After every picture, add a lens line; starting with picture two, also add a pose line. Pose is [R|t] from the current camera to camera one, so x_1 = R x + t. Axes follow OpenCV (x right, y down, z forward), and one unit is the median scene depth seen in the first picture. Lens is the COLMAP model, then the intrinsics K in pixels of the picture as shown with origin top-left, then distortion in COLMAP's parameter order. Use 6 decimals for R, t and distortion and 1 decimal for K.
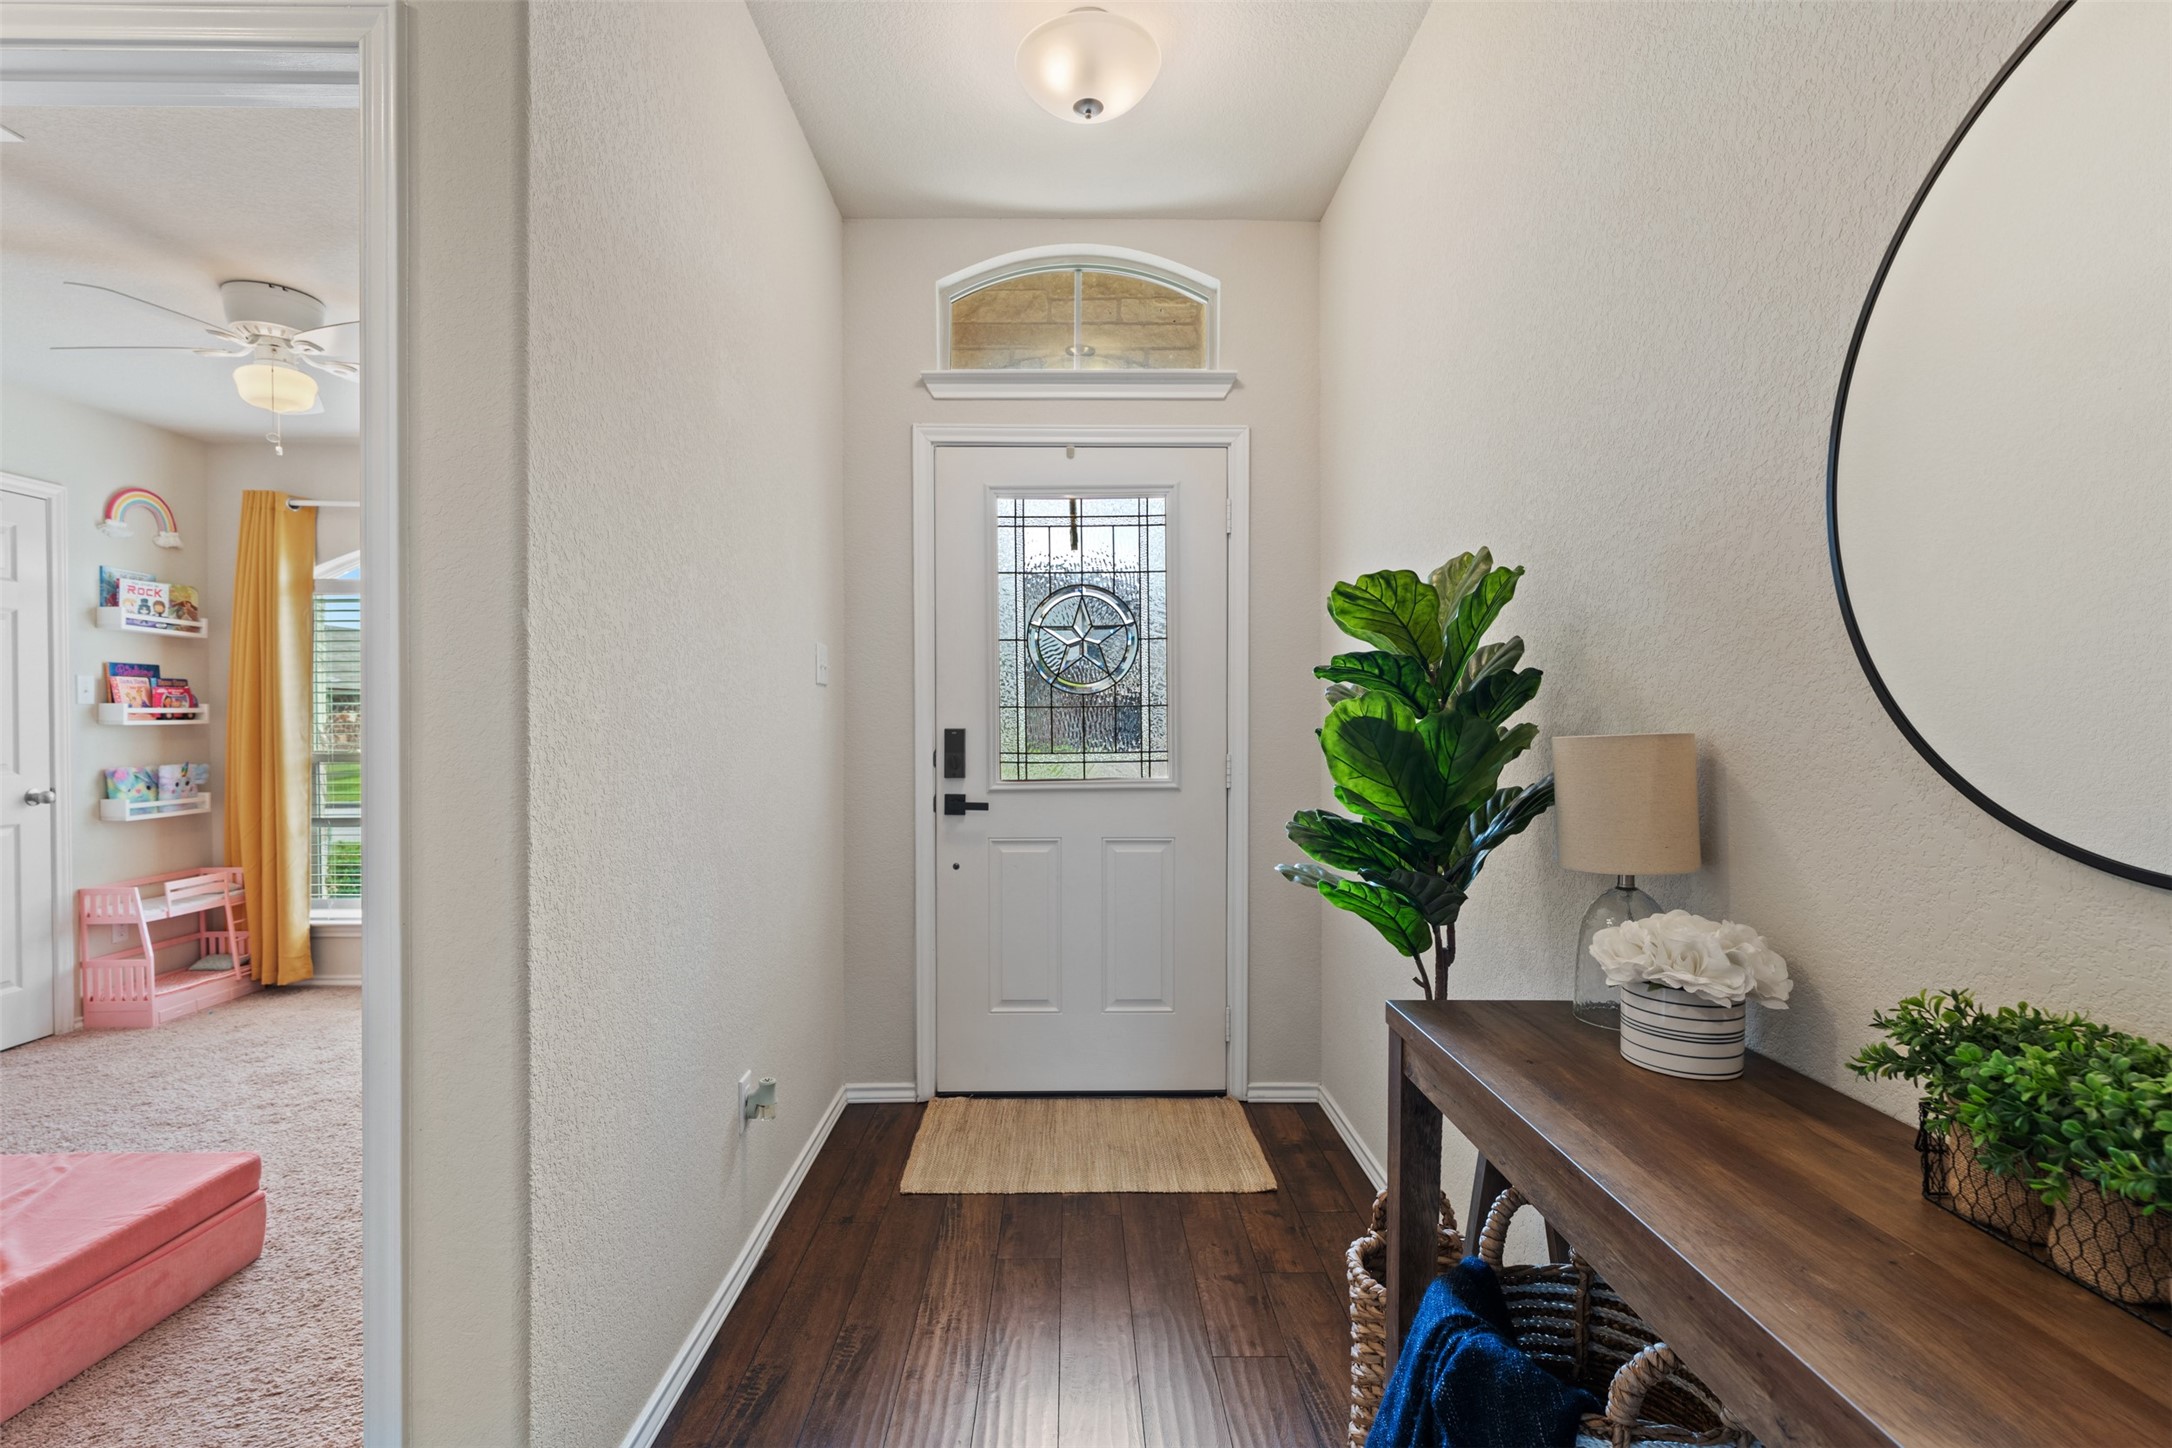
lens RADIAL K [[1010.3, 0, 1086.0], [0, 1010.3, 724.0], [0, 0, 1]] dist [-0.000472, 0.000228]
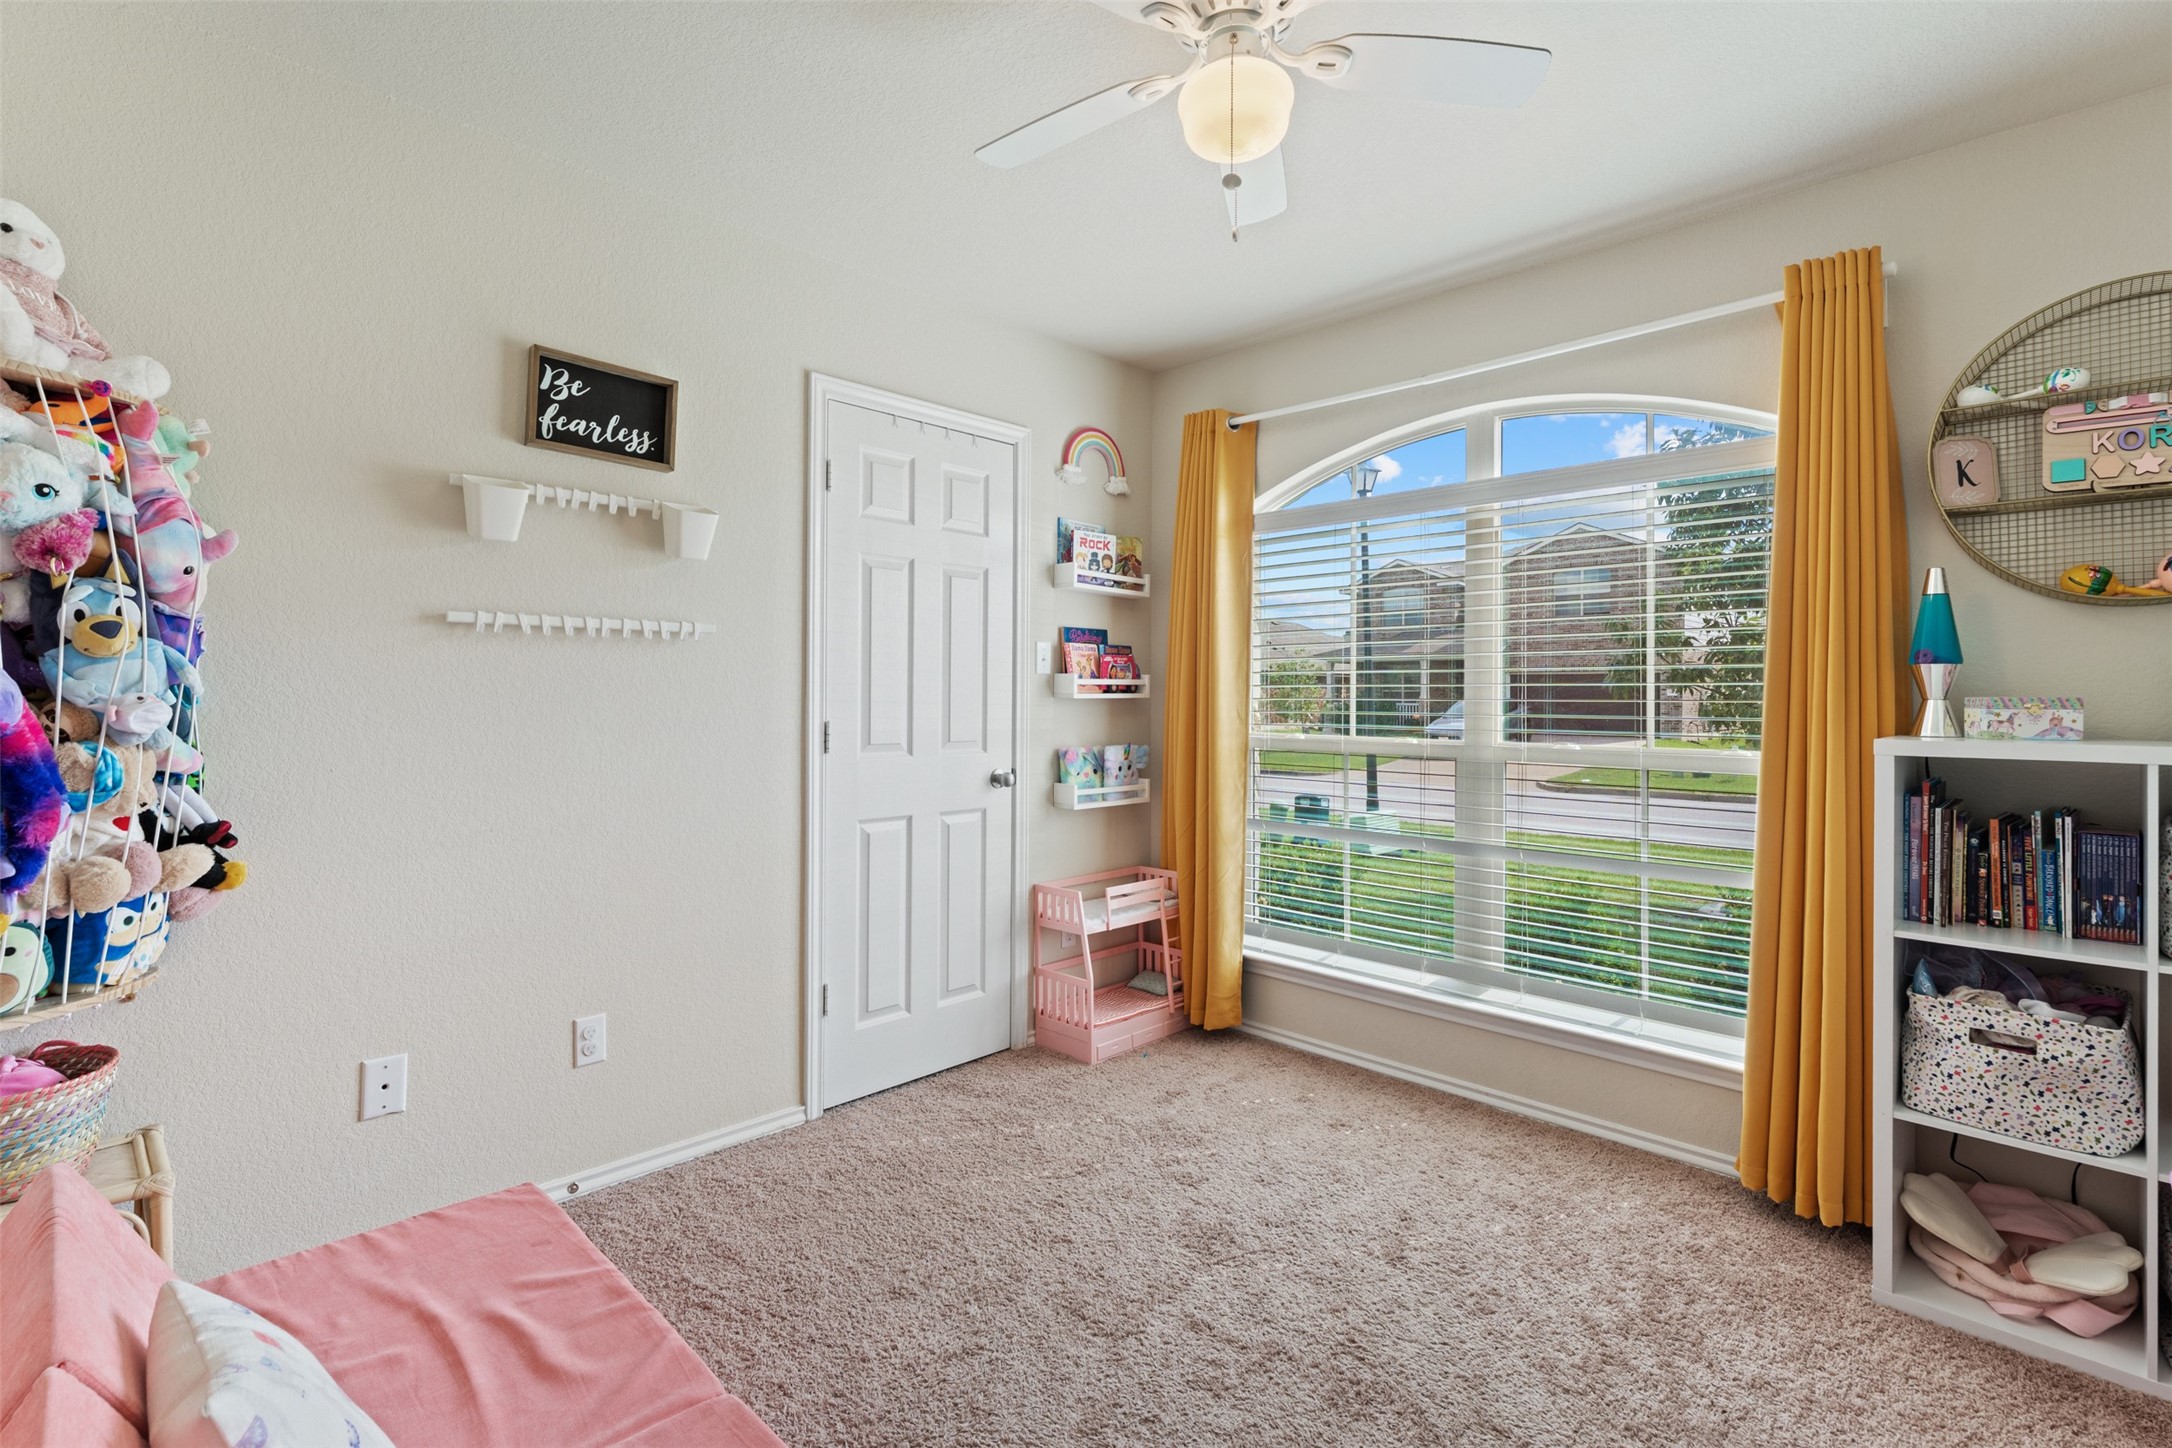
lens RADIAL K [[997.3, 0, 1084.2], [0, 997.3, 716.5], [0, 0, 1]] dist [-0.005702, -0.000685]
pose [[0.703265, 0.021523, -0.710602, -0.325382], [-0.012821, 0.999763, 0.017593, 0.001310], [0.710813, -0.003262, 0.703374, 0.388397]]
